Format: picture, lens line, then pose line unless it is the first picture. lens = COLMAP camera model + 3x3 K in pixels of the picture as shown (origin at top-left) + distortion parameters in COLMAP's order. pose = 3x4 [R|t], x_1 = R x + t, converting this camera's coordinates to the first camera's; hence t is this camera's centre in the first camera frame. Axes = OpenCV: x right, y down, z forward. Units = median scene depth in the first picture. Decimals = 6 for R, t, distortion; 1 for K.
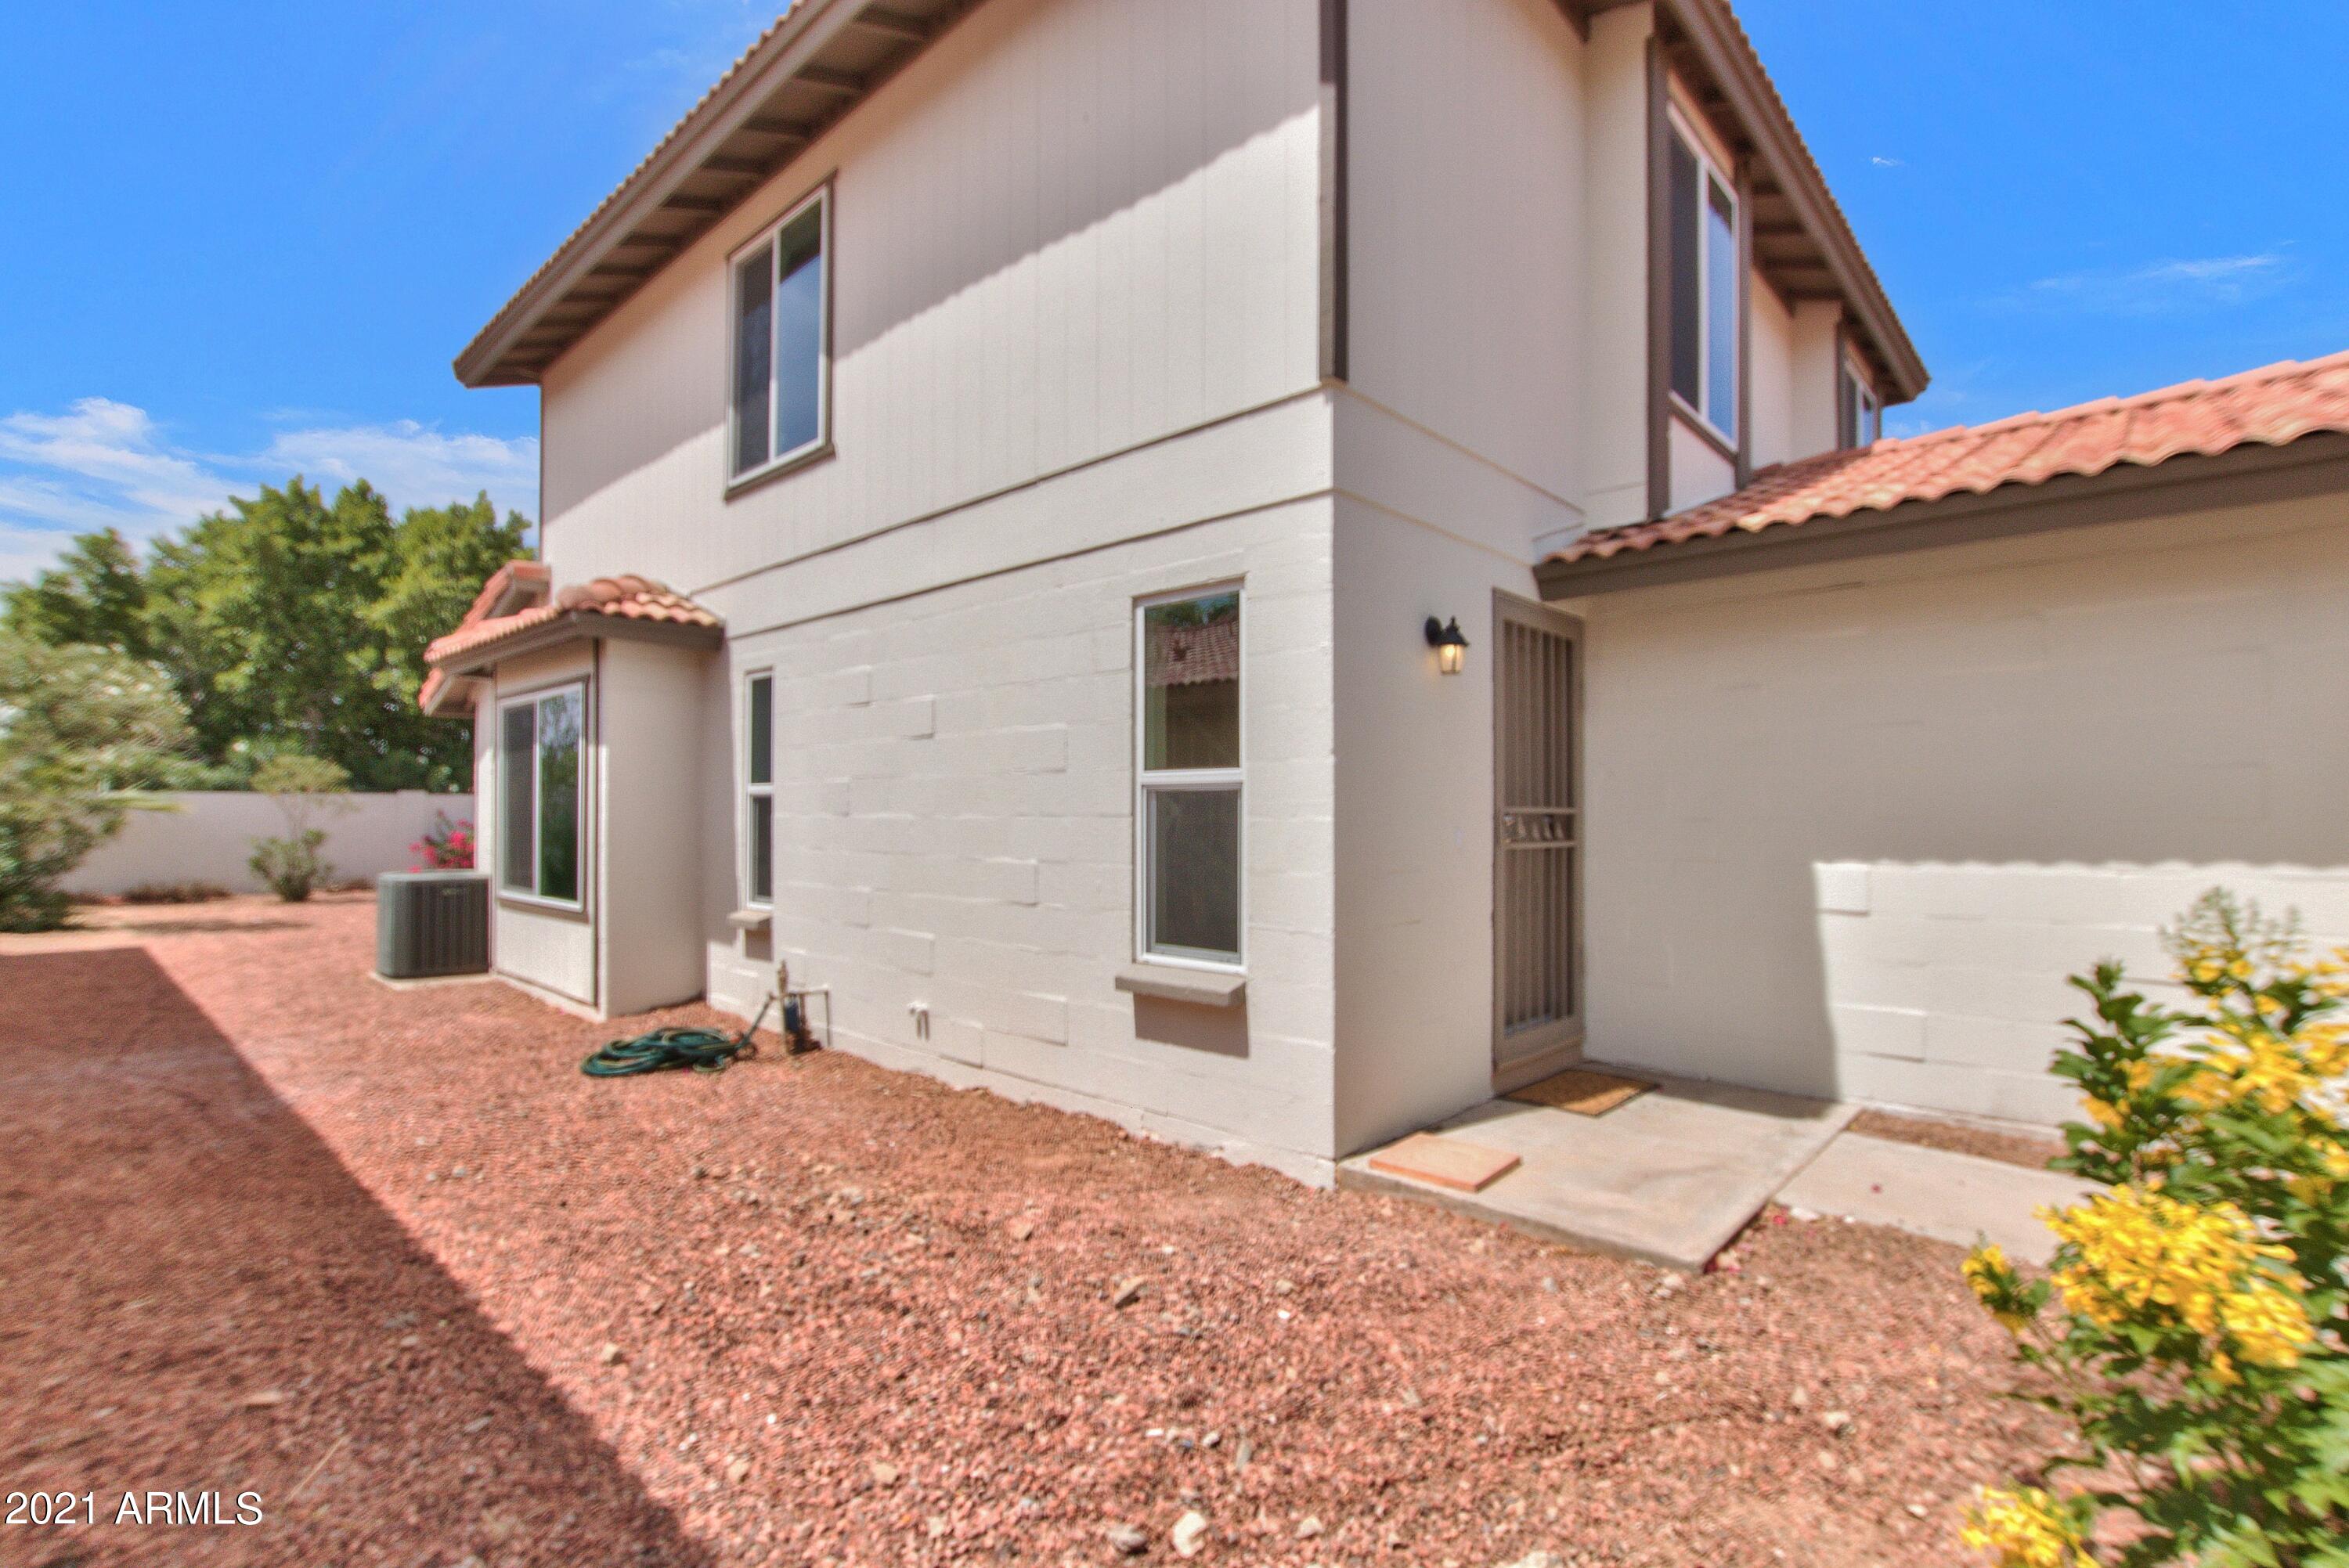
lens RADIAL K [[1077.9, 0, 1174.8], [0, 1077.9, 801.1], [0, 0, 1]] dist [-0.017882, 0.006330]
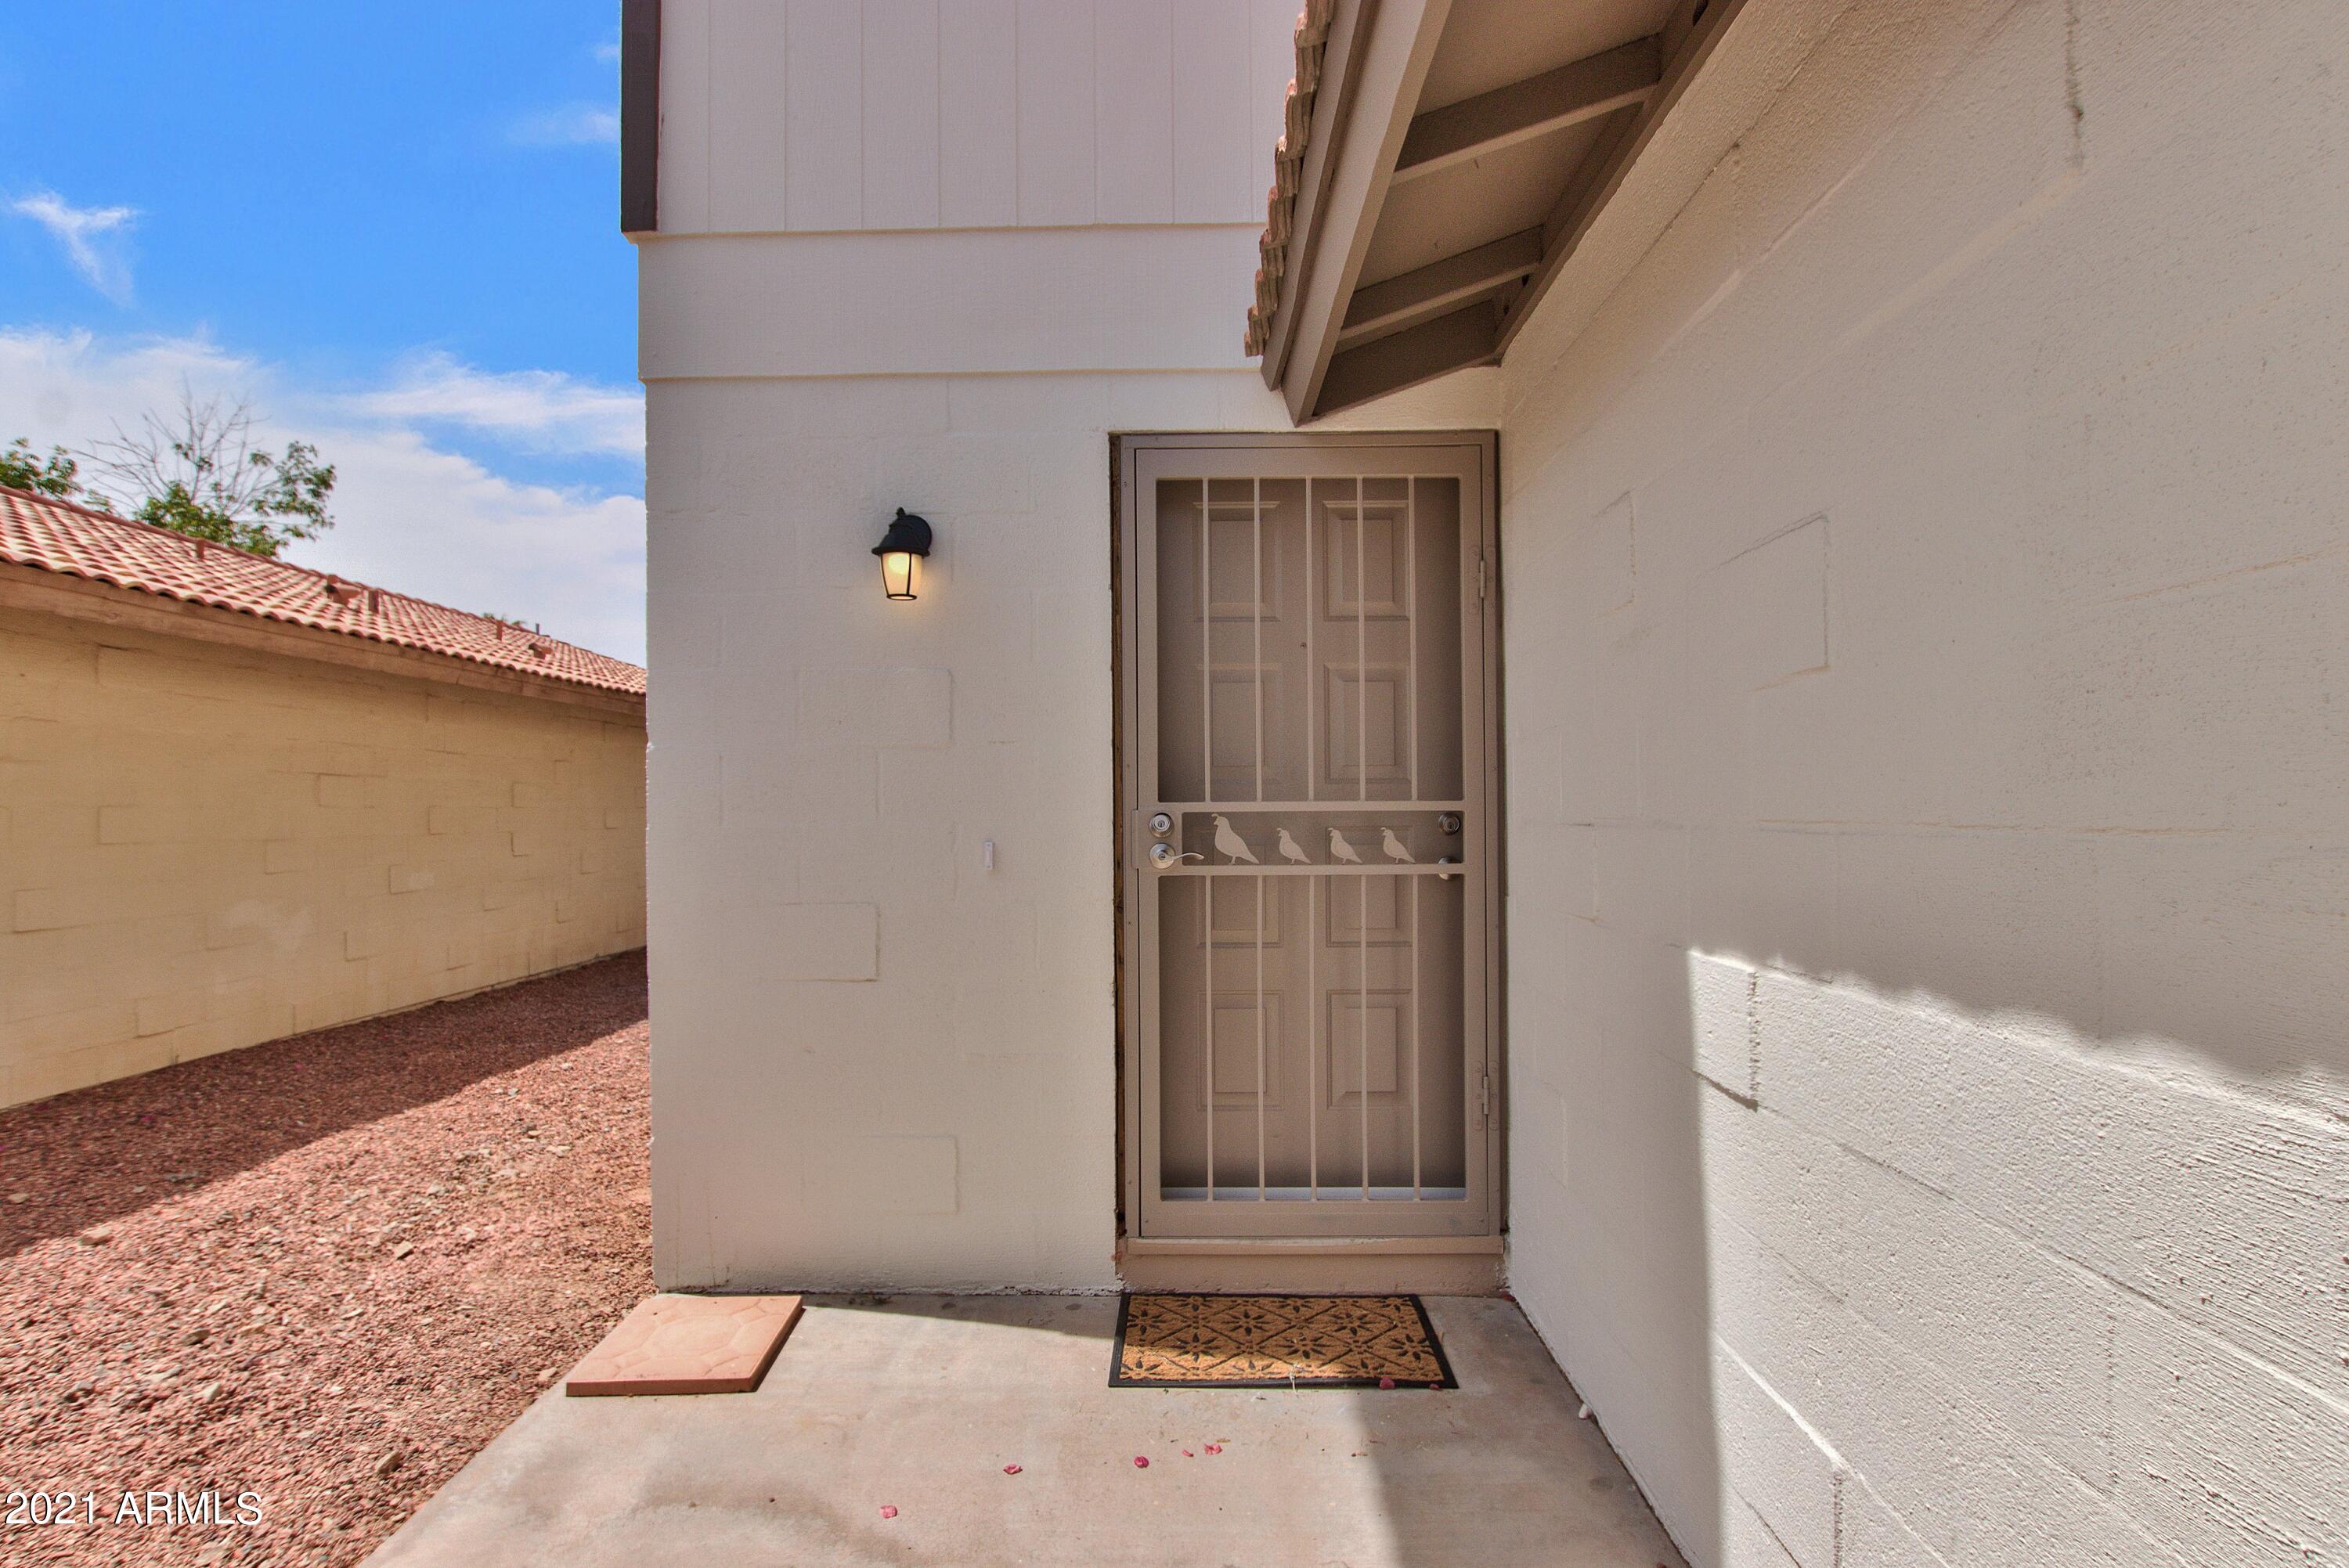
lens RADIAL K [[1120.3, 0, 1172.3], [0, 1120.3, 802.5], [0, 0, 1]] dist [-0.016781, 0.006013]
pose [[0.670441, -0.002206, -0.741960, 0.847987], [0.020543, 0.999667, 0.015591, -0.005684], [0.741679, -0.025695, 0.670263, 0.672221]]
